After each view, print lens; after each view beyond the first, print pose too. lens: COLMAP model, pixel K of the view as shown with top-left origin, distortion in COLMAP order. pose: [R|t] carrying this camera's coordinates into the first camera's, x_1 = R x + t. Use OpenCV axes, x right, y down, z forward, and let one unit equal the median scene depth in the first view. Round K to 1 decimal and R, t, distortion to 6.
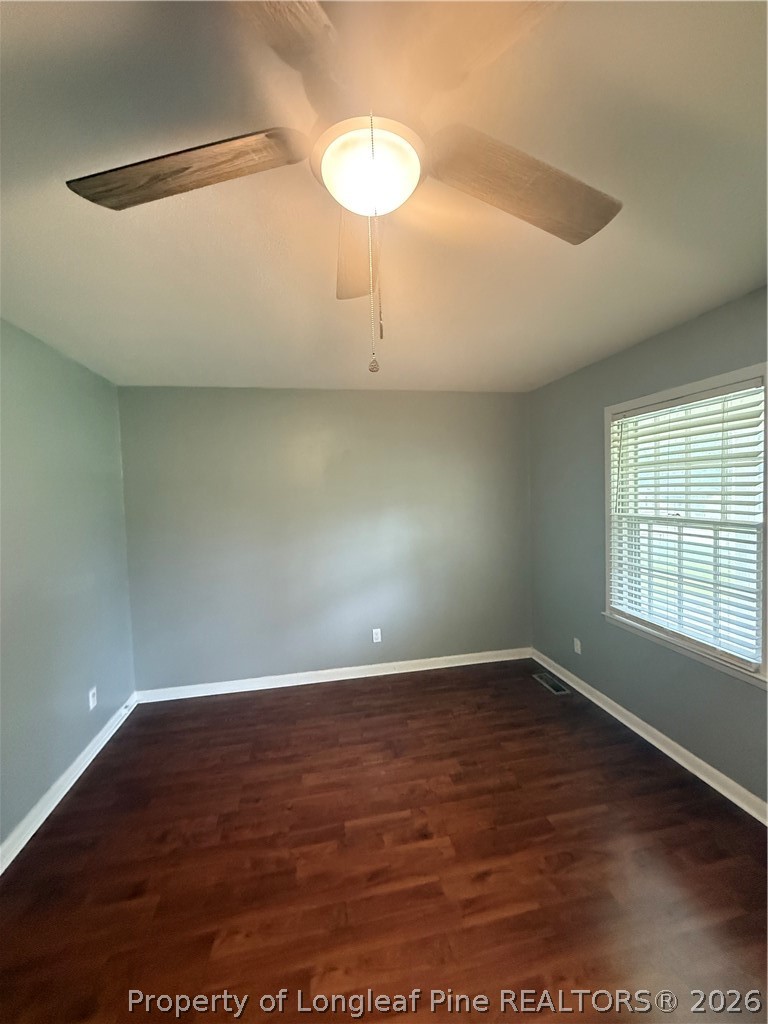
lens RADIAL K [[407.4, 0, 385.4], [0, 407.4, 513.4], [0, 0, 1]] dist [-0.000970, 0.000383]
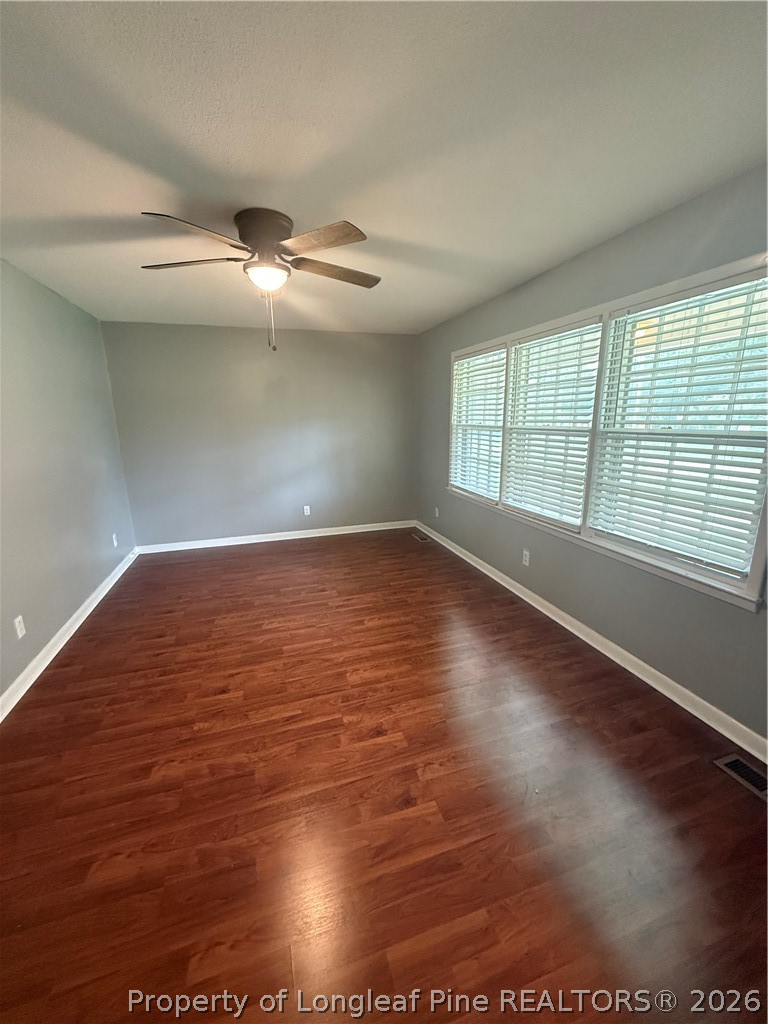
lens RADIAL K [[407.4, 0, 385.3], [0, 407.4, 512.0], [0, 0, 1]] dist [-0.000970, 0.000383]
pose [[0.993528, -0.010201, 0.113125, 0.123715], [-0.010360, 0.983670, 0.179684, 0.059870], [-0.113110, -0.179693, 0.977198, -0.594970]]
